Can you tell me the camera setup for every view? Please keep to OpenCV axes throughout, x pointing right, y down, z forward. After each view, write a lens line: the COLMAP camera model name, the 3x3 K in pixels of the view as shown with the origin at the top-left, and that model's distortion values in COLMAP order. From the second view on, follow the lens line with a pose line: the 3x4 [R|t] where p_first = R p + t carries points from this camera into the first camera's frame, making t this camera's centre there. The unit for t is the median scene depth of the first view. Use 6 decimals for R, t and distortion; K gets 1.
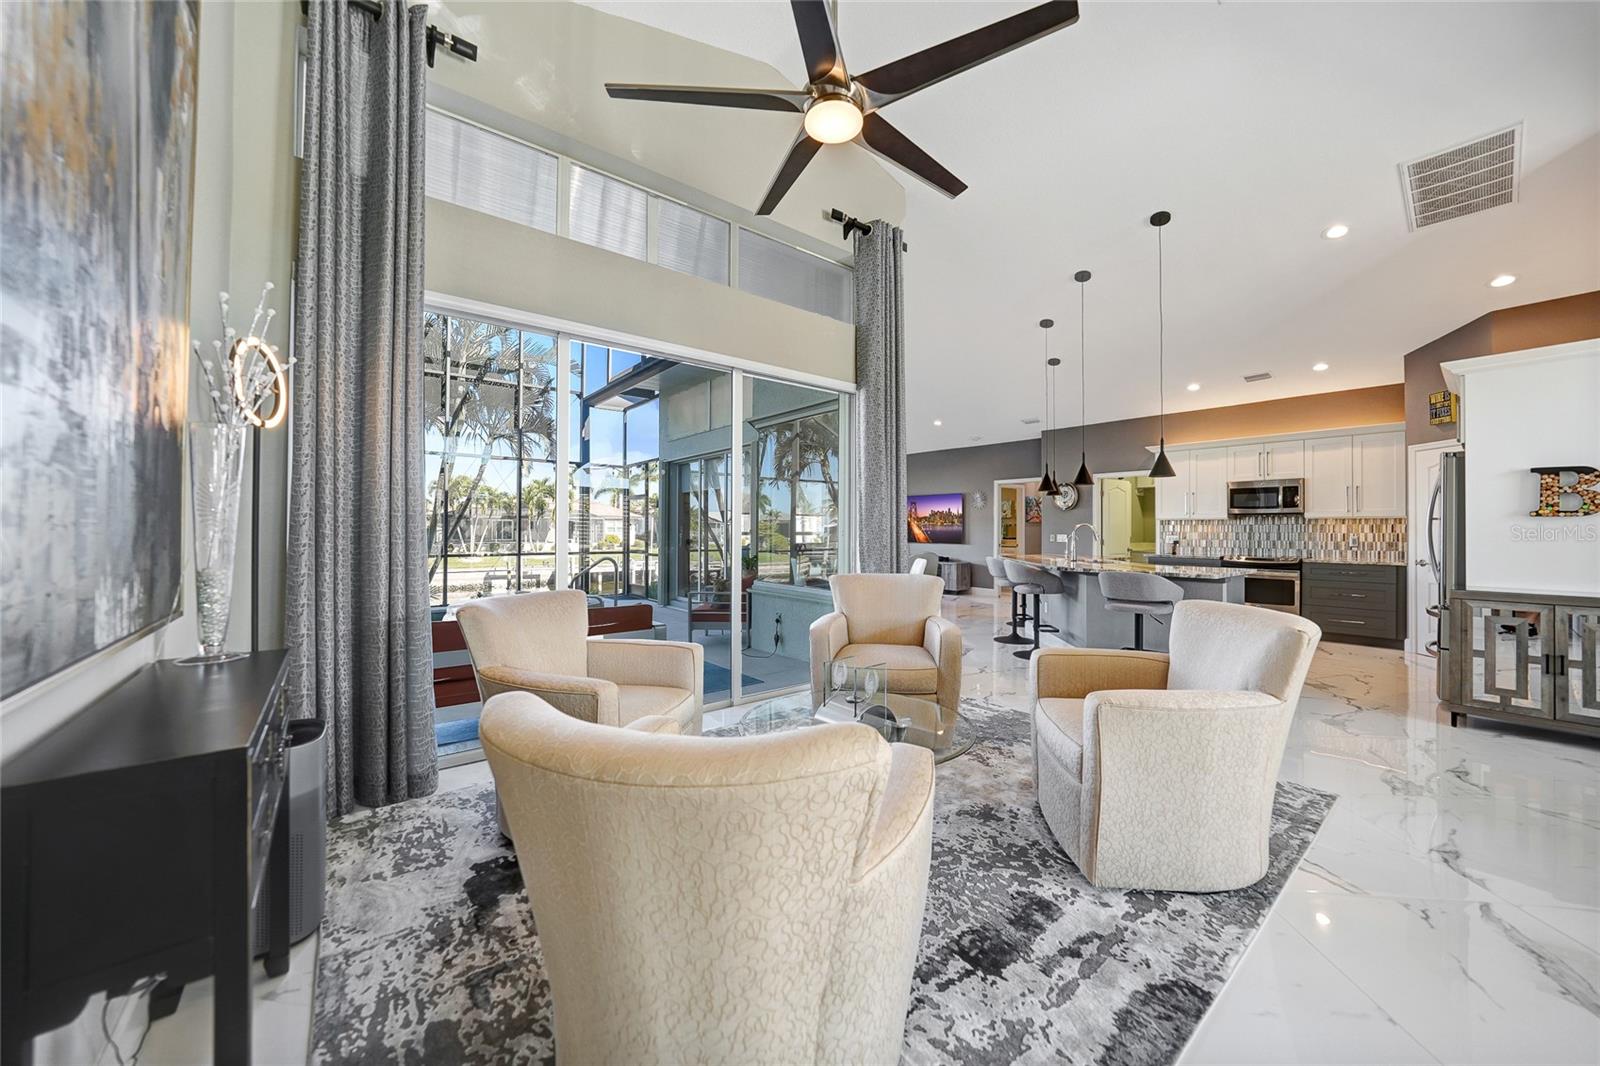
lens RADIAL K [[563.1, 0, 810.9], [0, 563.1, 527.0], [0, 0, 1]] dist [-0.016552, 0.000505]
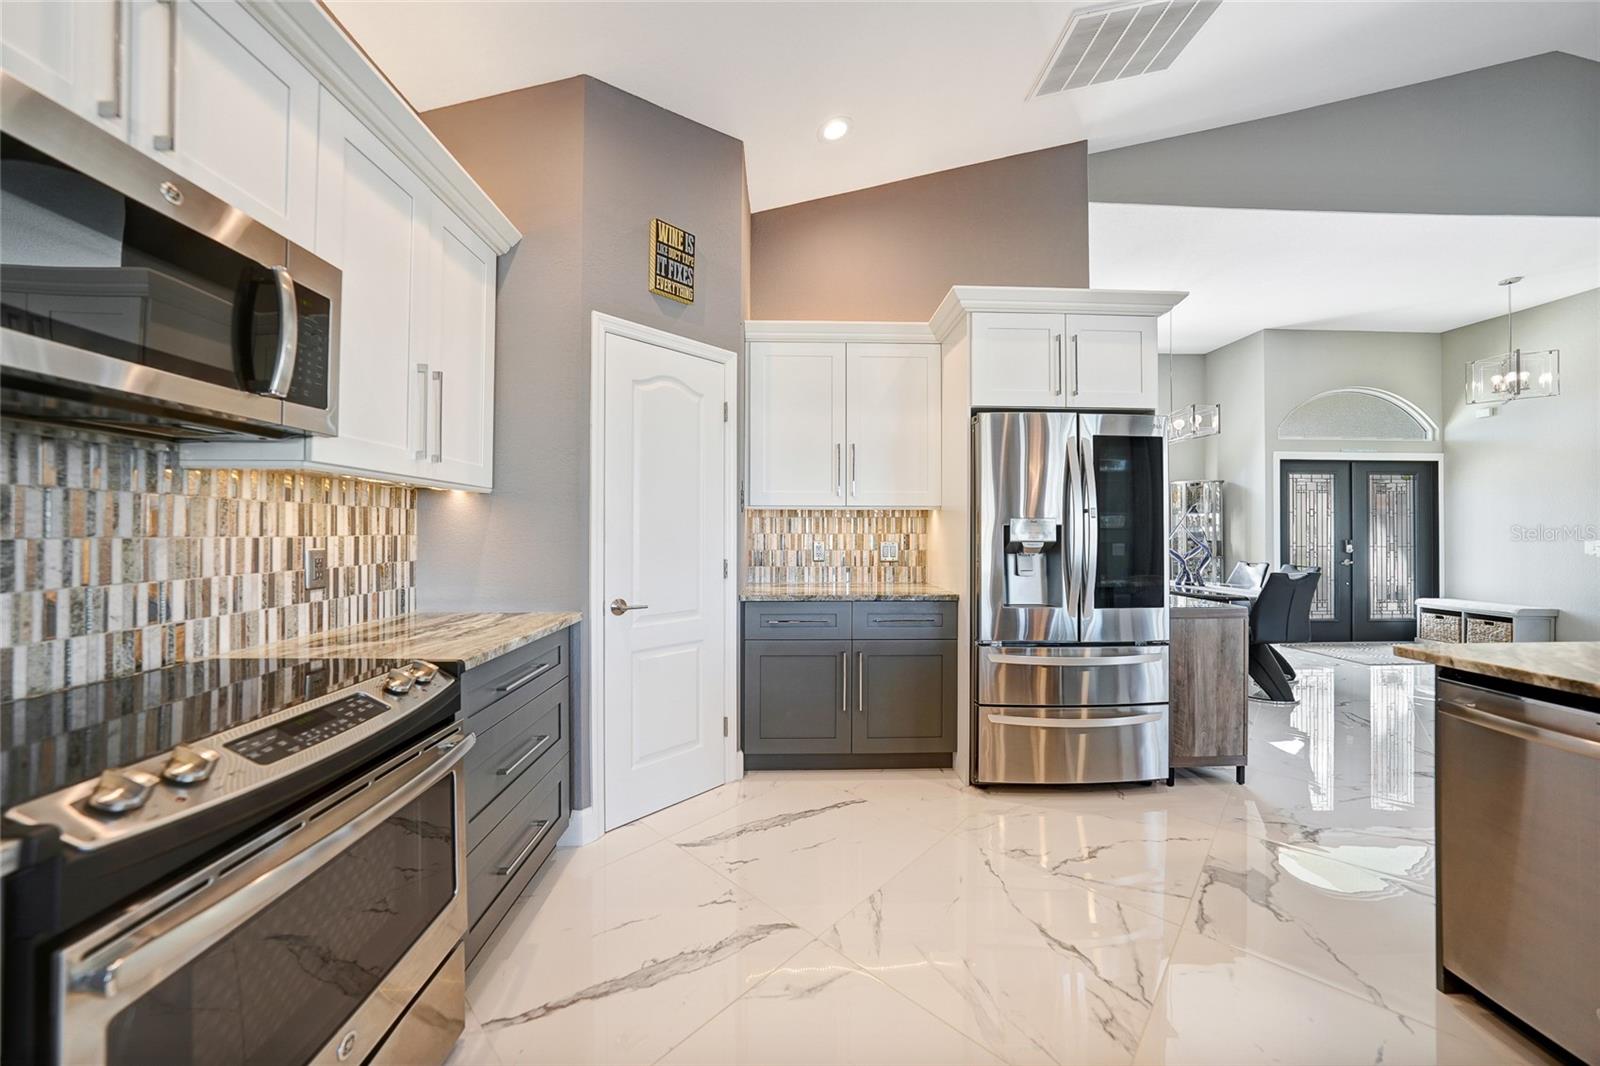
lens RADIAL K [[563.1, 0, 798.8], [0, 563.1, 532.2], [0, 0, 1]] dist [-0.016552, 0.000505]
pose [[-0.797966, -0.007104, 0.602660, 0.591363], [-0.008917, 0.999960, -0.000019, 0.006209], [-0.602636, -0.005390, -0.797998, 0.994979]]
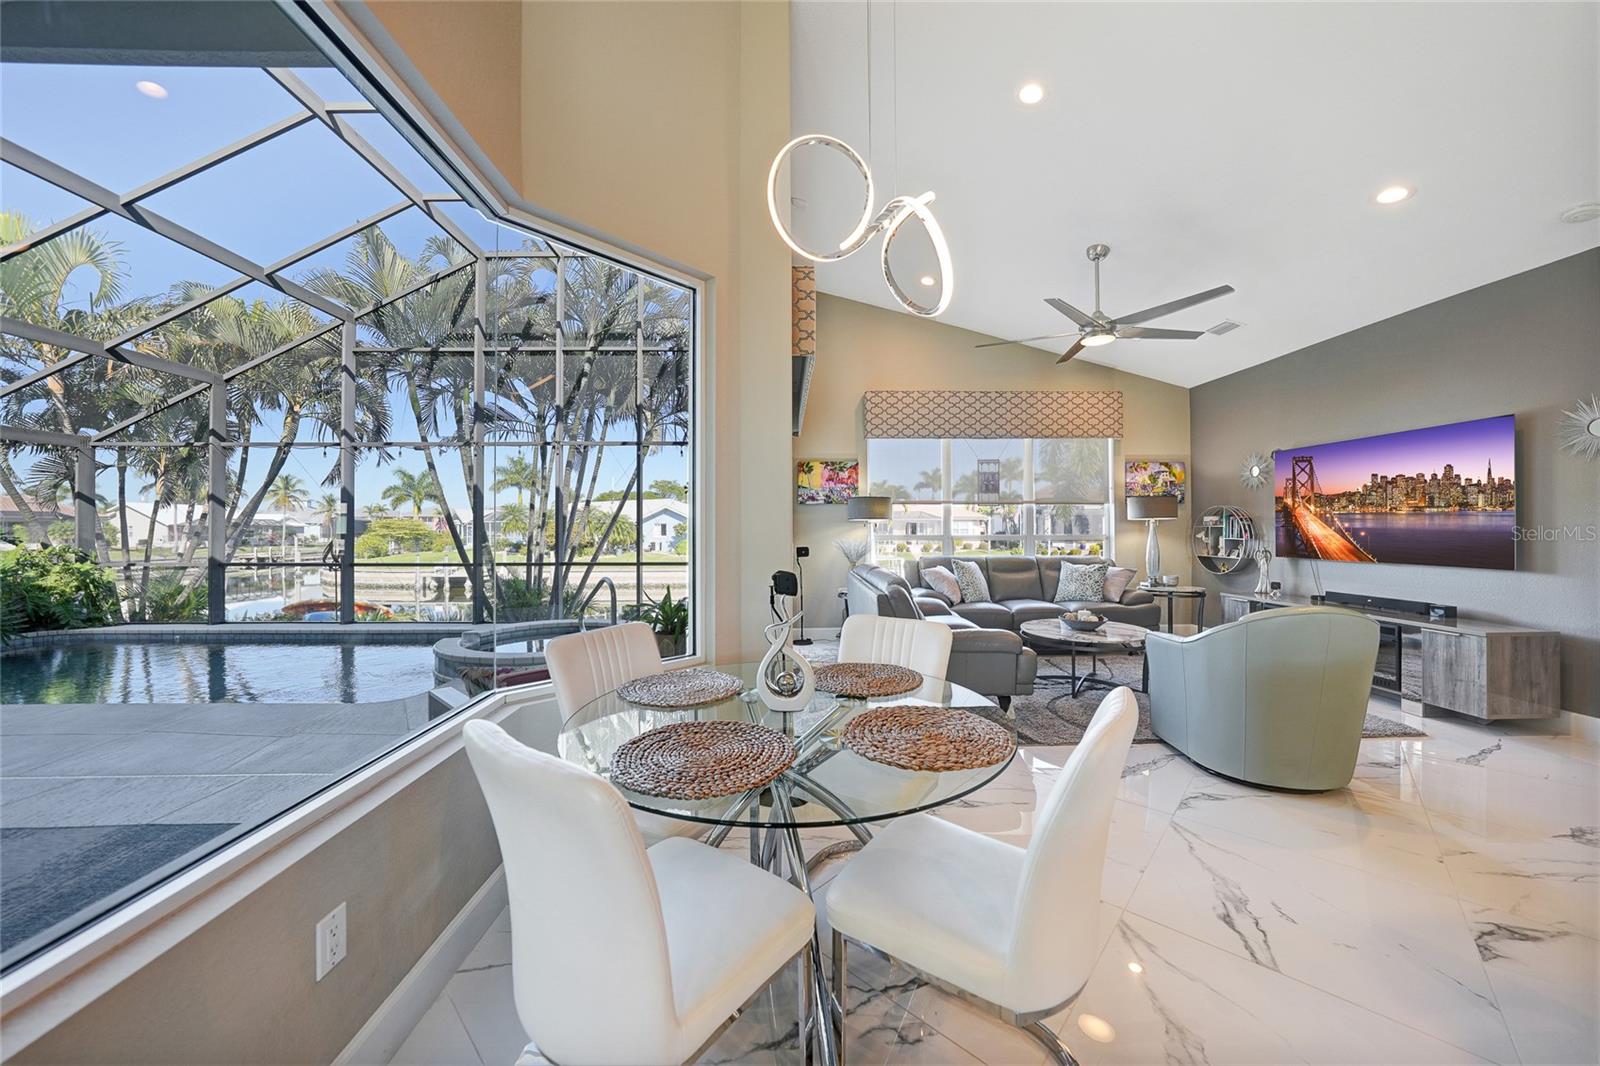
lens RADIAL K [[527.1, 0, 808.4], [0, 527.1, 529.2], [0, 0, 1]] dist [0.013030, 0.000189]
pose [[0.811106, -0.006905, -0.584858, 0.198268], [0.009170, 0.999958, 0.000912, 0.004675], [0.584827, -0.006103, 0.811135, 0.830363]]
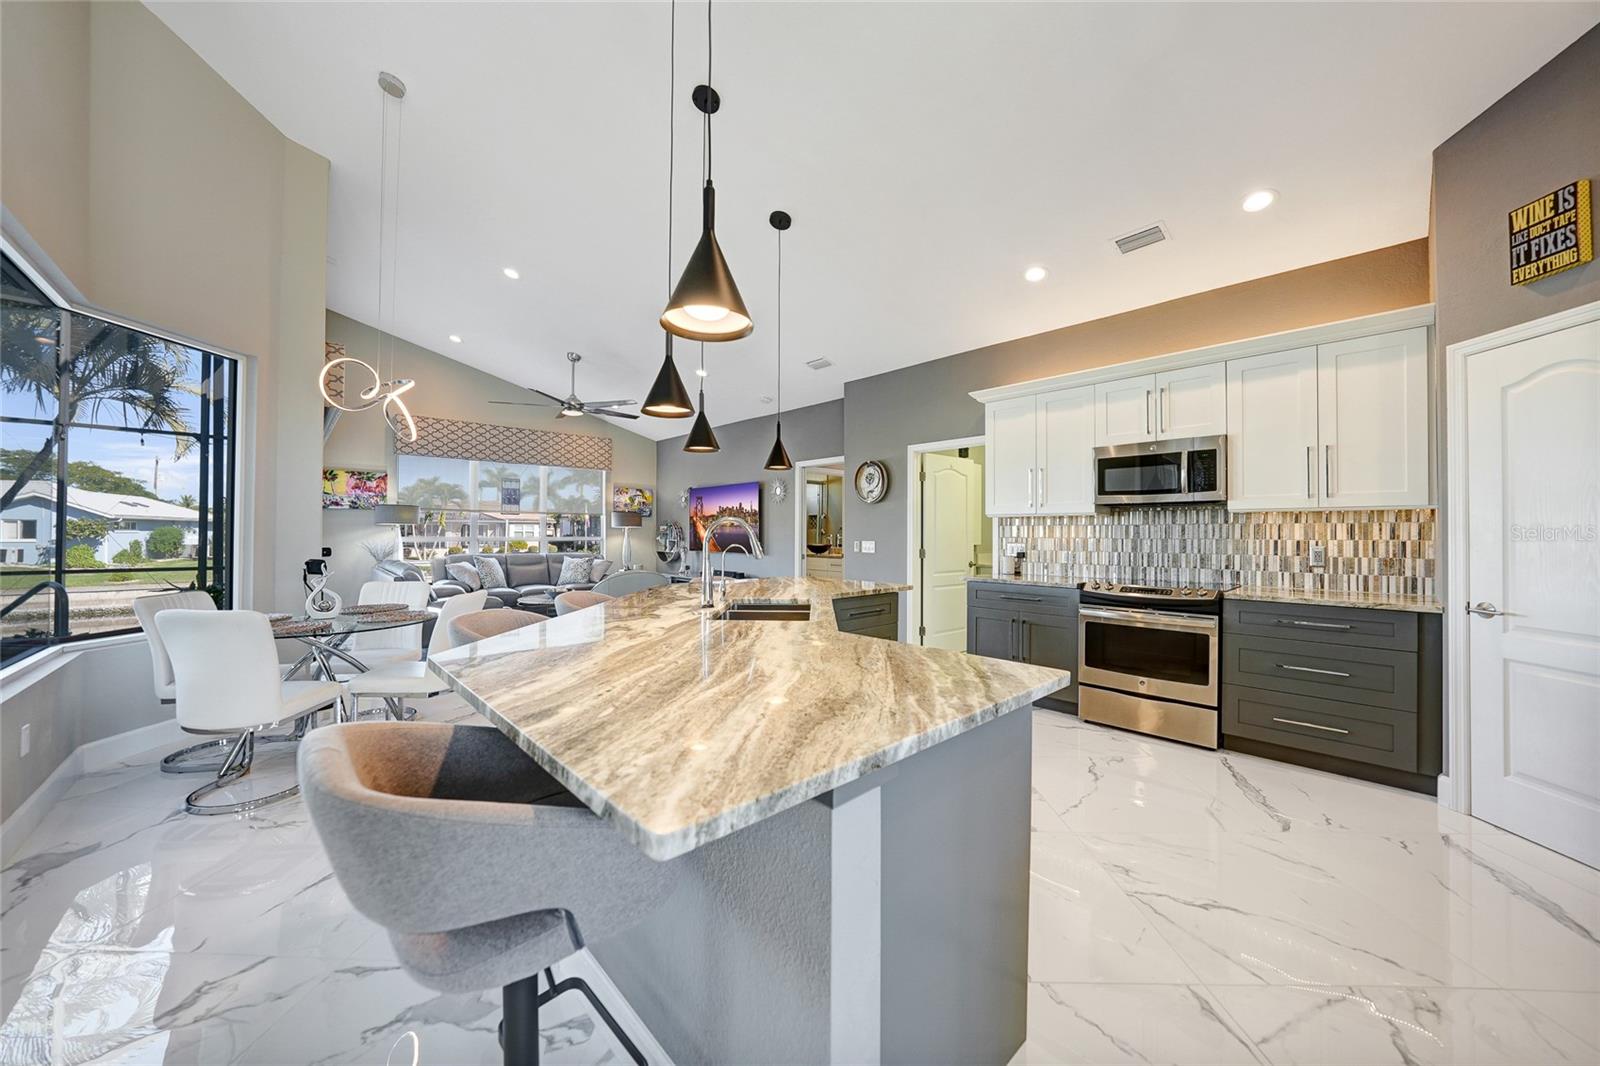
lens RADIAL K [[563.1, 0, 804.9], [0, 563.1, 528.5], [0, 0, 1]] dist [-0.016552, 0.000505]
pose [[0.995827, 0.002366, 0.091231, 0.426403], [-0.001950, 0.999987, -0.004651, 0.003143], [-0.091241, 0.004454, 0.995819, 0.492777]]
